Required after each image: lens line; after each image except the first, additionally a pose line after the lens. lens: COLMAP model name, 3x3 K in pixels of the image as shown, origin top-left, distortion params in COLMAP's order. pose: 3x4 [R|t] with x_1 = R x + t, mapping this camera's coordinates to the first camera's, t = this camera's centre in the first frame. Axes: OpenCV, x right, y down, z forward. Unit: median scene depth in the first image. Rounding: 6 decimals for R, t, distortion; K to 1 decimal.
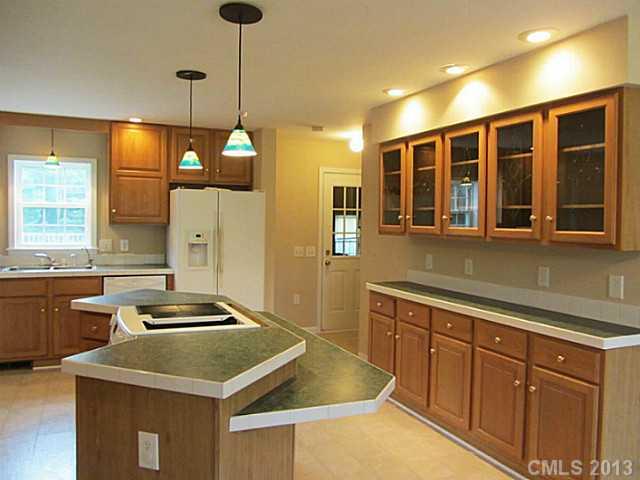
lens RADIAL K [[535.9, 0, 318.2], [0, 535.9, 243.0], [0, 0, 1]] dist [-0.036163, 0.016457]
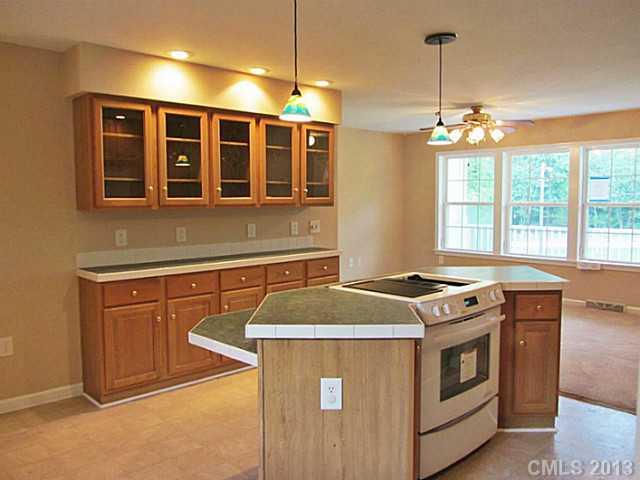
lens RADIAL K [[535.9, 0, 319.3], [0, 535.9, 233.7], [0, 0, 1]] dist [-0.036163, 0.016457]
pose [[-0.342719, -0.092351, 0.934888, -0.992209], [0.027672, 0.993732, 0.108308, -0.078911], [-0.939030, 0.062989, -0.338015, 1.313191]]
